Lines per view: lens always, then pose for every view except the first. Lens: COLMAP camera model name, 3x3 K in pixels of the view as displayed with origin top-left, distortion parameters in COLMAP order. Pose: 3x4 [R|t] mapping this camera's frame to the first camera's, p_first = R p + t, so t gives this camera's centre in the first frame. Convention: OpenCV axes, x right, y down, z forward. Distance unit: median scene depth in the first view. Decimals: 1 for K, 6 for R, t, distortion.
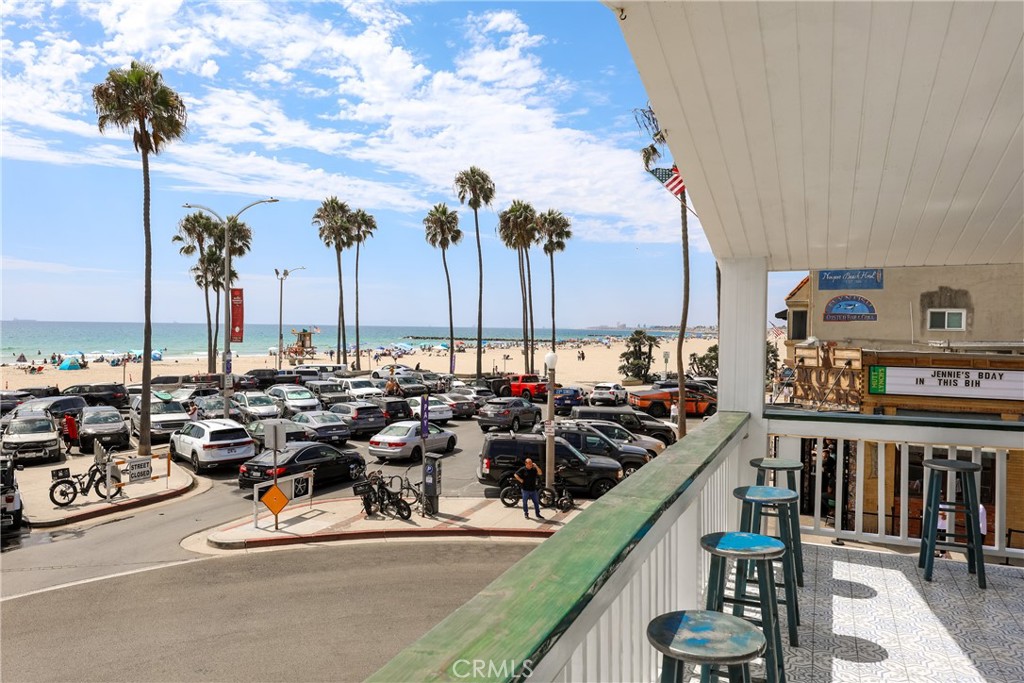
lens RADIAL K [[736.5, 0, 512.0], [0, 736.5, 341.5], [0, 0, 1]] dist [0.082704, 0.000176]
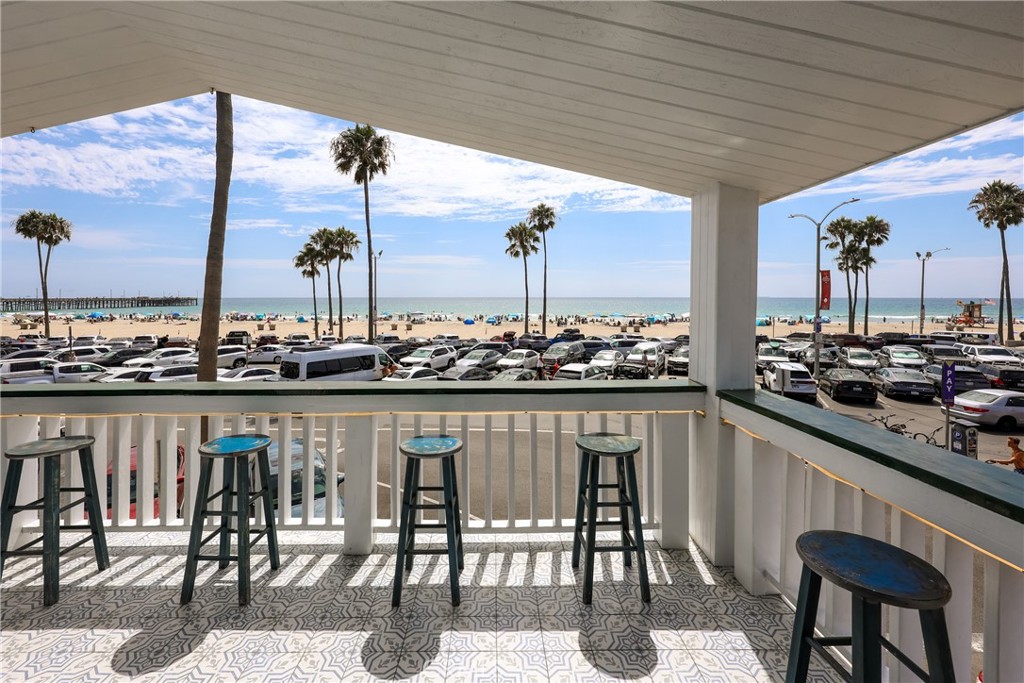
lens RADIAL K [[448.0, 0, 512.0], [0, 448.0, 341.5], [0, 0, 1]] dist [-0.015841, 0.000000]
pose [[0.406630, 0.076697, -0.910368, 0.100112], [-0.011062, 0.996810, 0.079039, -0.000403], [0.913526, -0.022070, 0.406181, 0.094748]]
